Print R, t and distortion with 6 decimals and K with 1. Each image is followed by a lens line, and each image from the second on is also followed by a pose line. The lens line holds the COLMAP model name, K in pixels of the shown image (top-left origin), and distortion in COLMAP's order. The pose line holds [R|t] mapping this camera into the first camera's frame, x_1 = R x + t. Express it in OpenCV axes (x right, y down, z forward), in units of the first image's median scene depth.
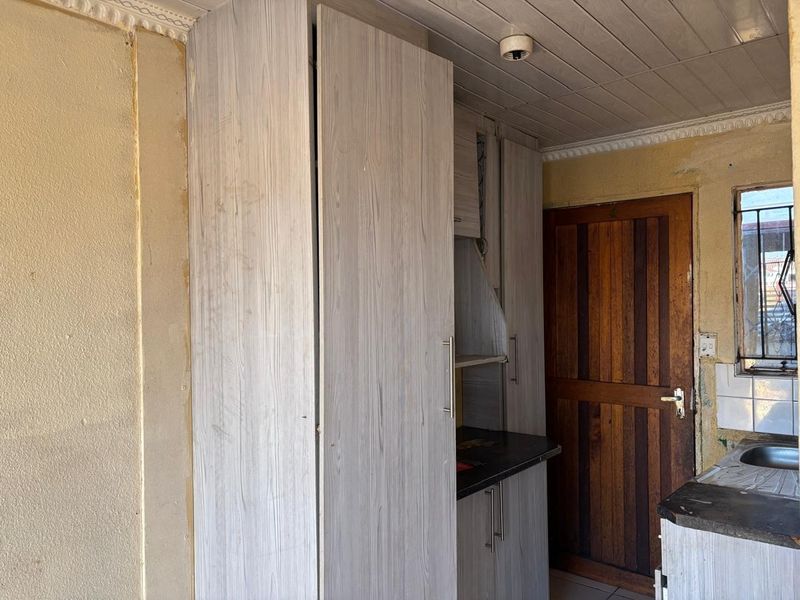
lens RADIAL K [[604.6, 0, 393.8], [0, 604.6, 303.1], [0, 0, 1]] dist [0.051860, -0.060225]
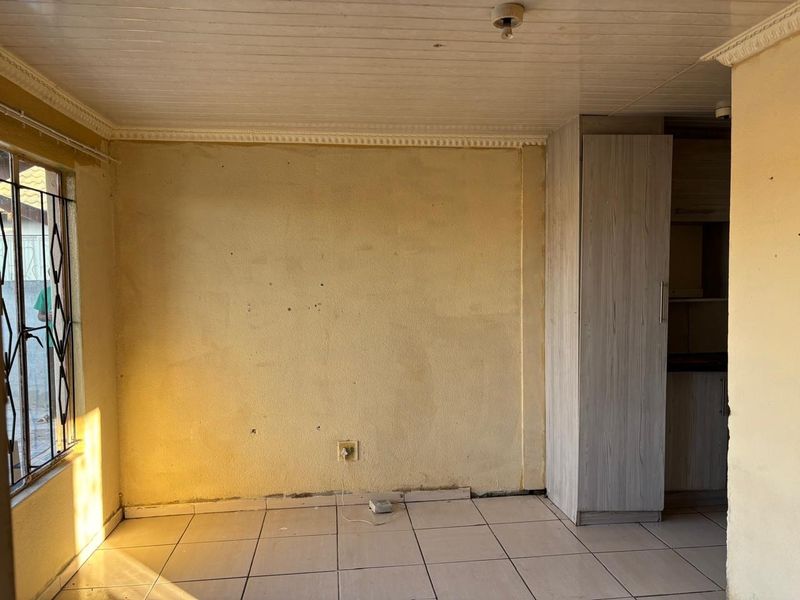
lens RADIAL K [[604.6, 0, 401.2], [0, 604.6, 303.6], [0, 0, 1]] dist [0.051860, -0.060225]
pose [[0.727389, 0.040214, -0.685047, 0.841283], [0.000930, 0.998223, 0.059587, 0.010341], [0.686225, -0.043980, 0.726058, -1.011962]]
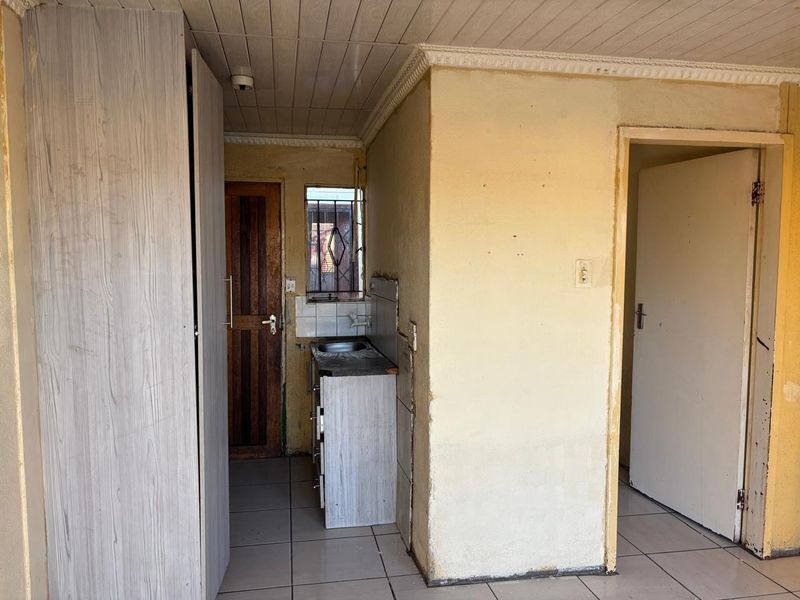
lens RADIAL K [[604.6, 0, 394.7], [0, 604.6, 303.9], [0, 0, 1]] dist [0.051860, -0.060225]
pose [[0.641026, -0.039770, 0.766488, -0.834652], [-0.015805, 0.997761, 0.064988, 0.022354], [-0.767357, -0.053774, 0.638962, -0.308618]]
